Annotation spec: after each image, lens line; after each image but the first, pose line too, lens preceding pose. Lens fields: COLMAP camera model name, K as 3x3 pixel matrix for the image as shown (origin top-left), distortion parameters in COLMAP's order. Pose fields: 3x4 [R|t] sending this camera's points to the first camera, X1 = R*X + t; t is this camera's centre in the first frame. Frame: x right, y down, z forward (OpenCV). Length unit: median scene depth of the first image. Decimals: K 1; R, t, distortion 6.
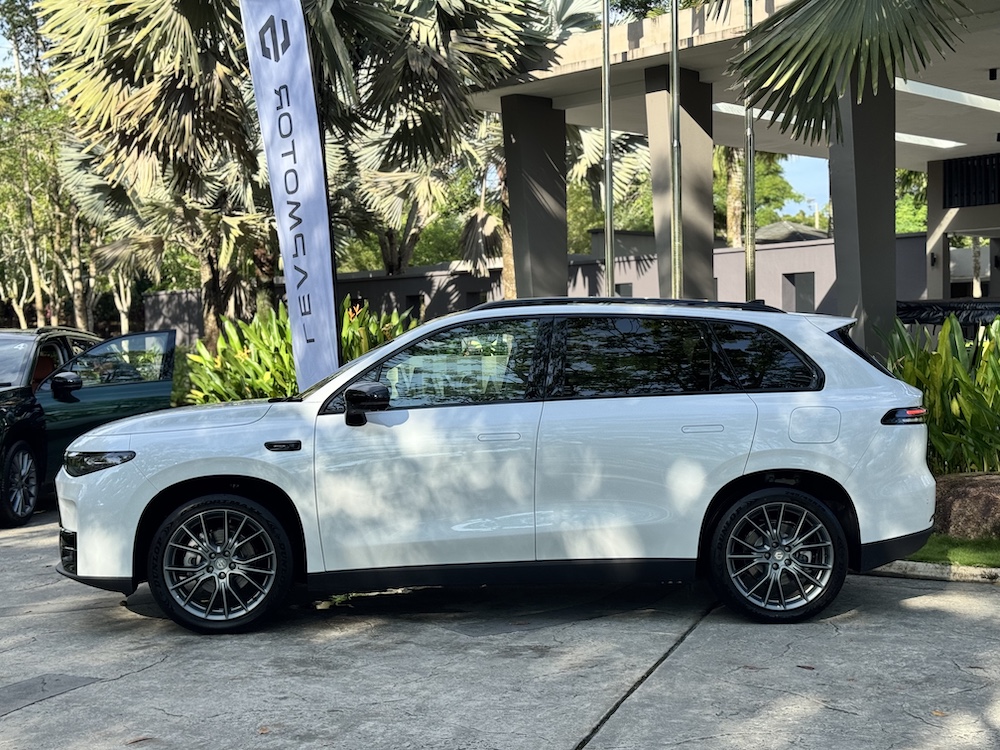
lens RADIAL K [[1409.6, 0, 495.1], [0, 1409.6, 376.9], [0, 0, 1]] dist [0.190993, -0.373974]
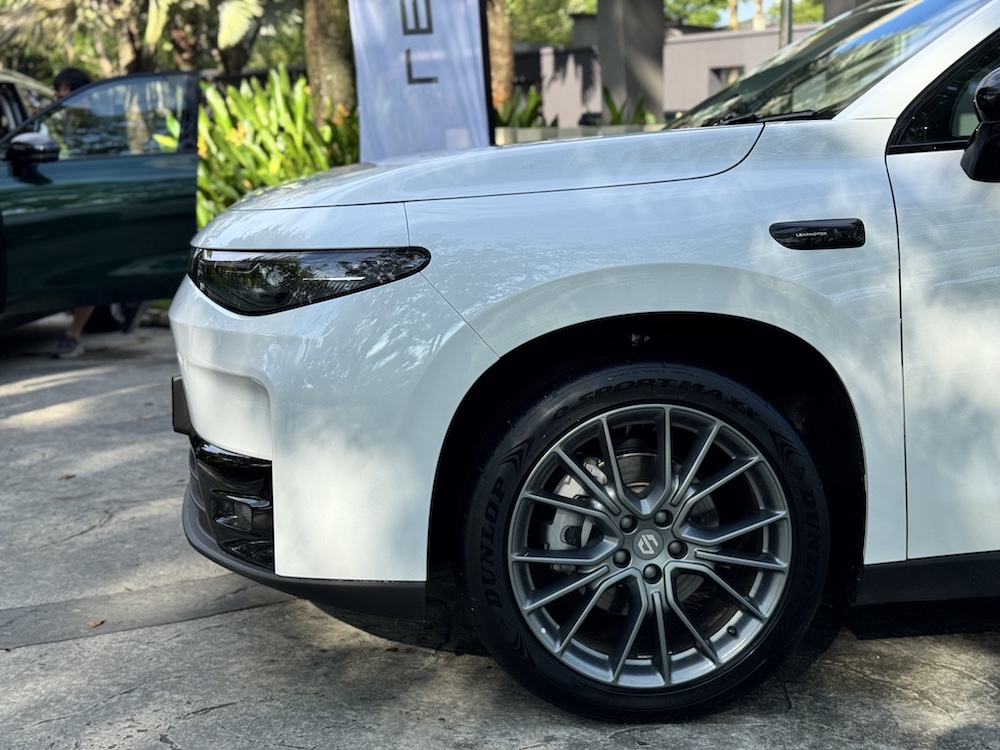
lens RADIAL K [[1409.6, 0, 495.1], [0, 1409.6, 376.9], [0, 0, 1]] dist [0.190993, -0.373974]
pose [[0.996816, -0.007875, 0.079341, -0.262817], [-0.002125, 0.992132, 0.125179, 0.039232], [-0.079703, -0.124949, 0.988957, 0.630144]]
